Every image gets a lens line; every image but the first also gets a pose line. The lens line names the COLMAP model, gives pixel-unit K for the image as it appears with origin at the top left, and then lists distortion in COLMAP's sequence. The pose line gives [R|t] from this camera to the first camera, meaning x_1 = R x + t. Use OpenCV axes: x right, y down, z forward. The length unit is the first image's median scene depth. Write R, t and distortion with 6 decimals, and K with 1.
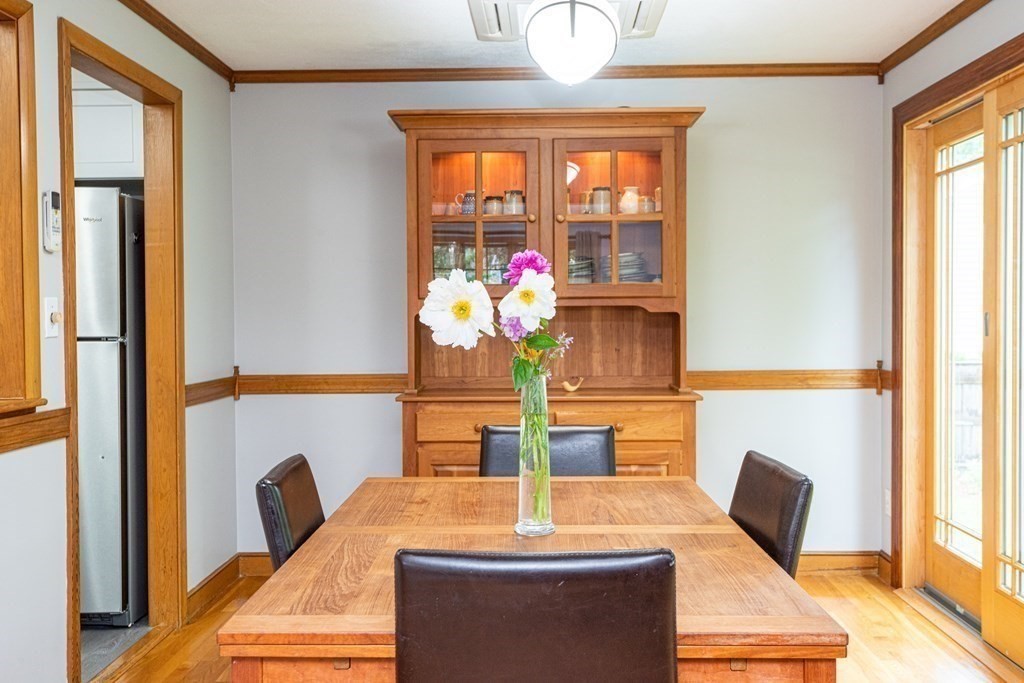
lens RADIAL K [[984.9, 0, 519.3], [0, 984.9, 336.0], [0, 0, 1]] dist [0.016420, 0.000000]
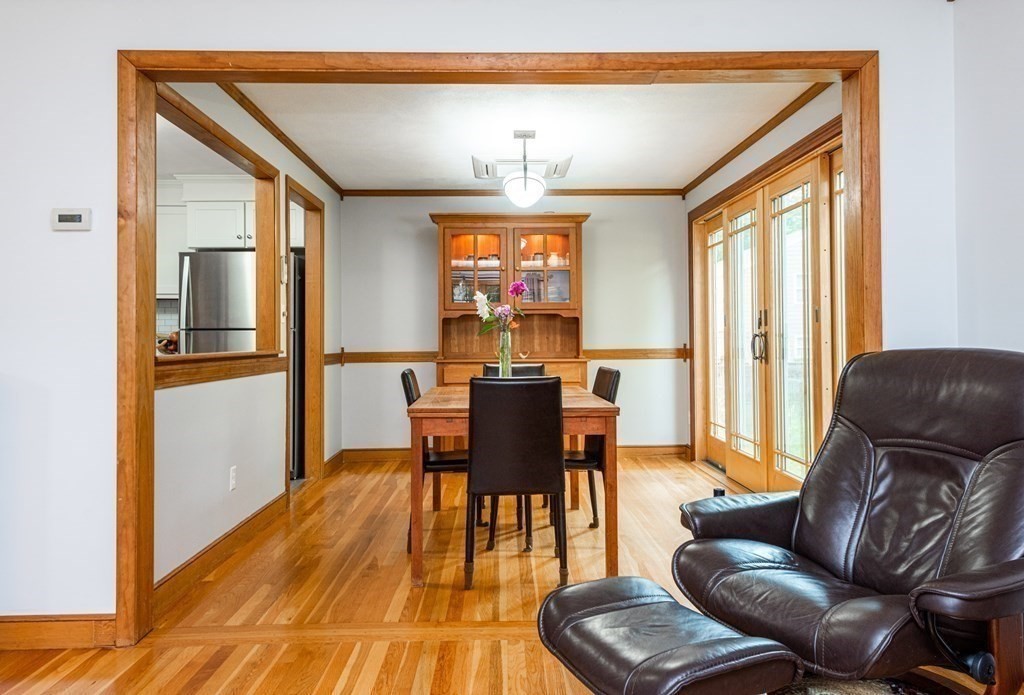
lens RADIAL K [[711.9, 0, 512.9], [0, 711.9, 321.1], [0, 0, 1]] dist [0.026252, -0.015994]
pose [[0.999022, 0.000439, 0.044212, -0.029442], [0.001546, 0.998992, -0.044867, 0.046118], [-0.044187, 0.044892, 0.998014, -0.390961]]
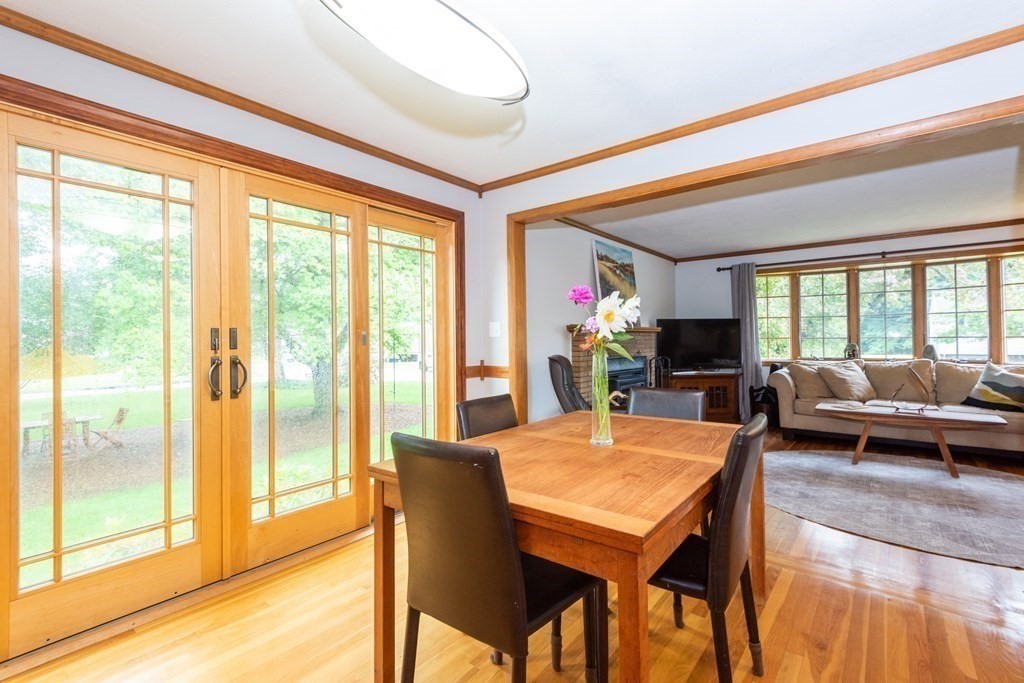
lens RADIAL K [[461.3, 0, 506.1], [0, 461.3, 336.7], [0, 0, 1]] dist [0.022598, -0.012060]
pose [[-0.789871, 0.015564, 0.613076, -0.185769], [0.027217, 0.999583, 0.009688, -0.005089], [-0.612669, 0.024338, -0.789964, 0.886654]]
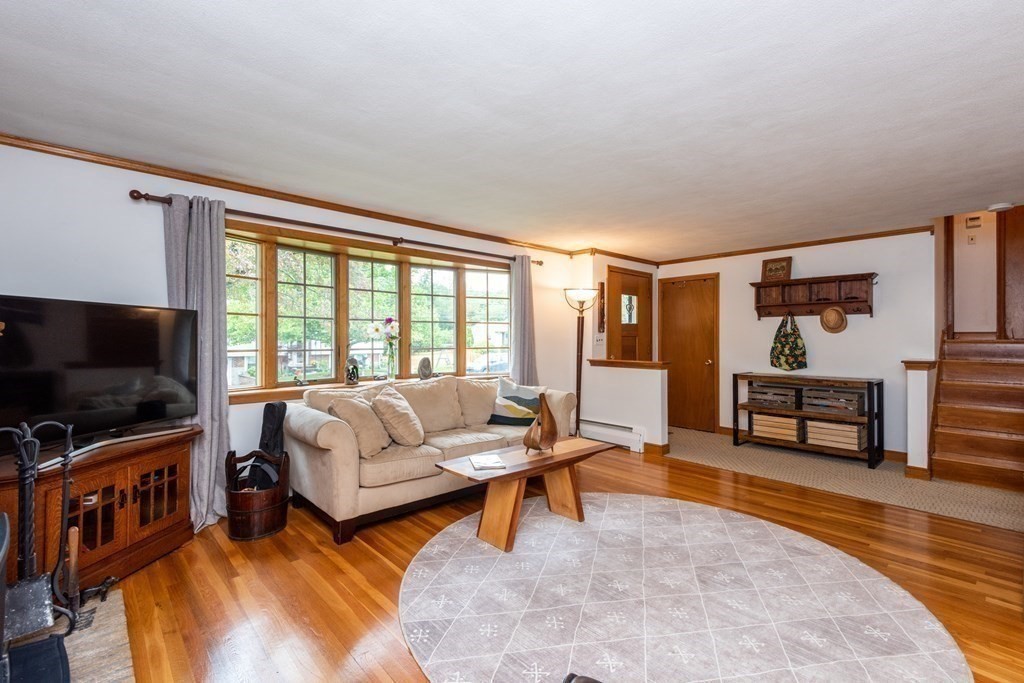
lens RADIAL K [[461.3, 0, 518.4], [0, 461.3, 335.7], [0, 0, 1]] dist [0.022598, -0.012060]
pose [[-0.712870, 0.000844, -0.701296, 0.274862], [-0.014286, 0.999774, 0.015725, -0.009037], [0.701151, 0.021228, -0.712697, 0.106514]]
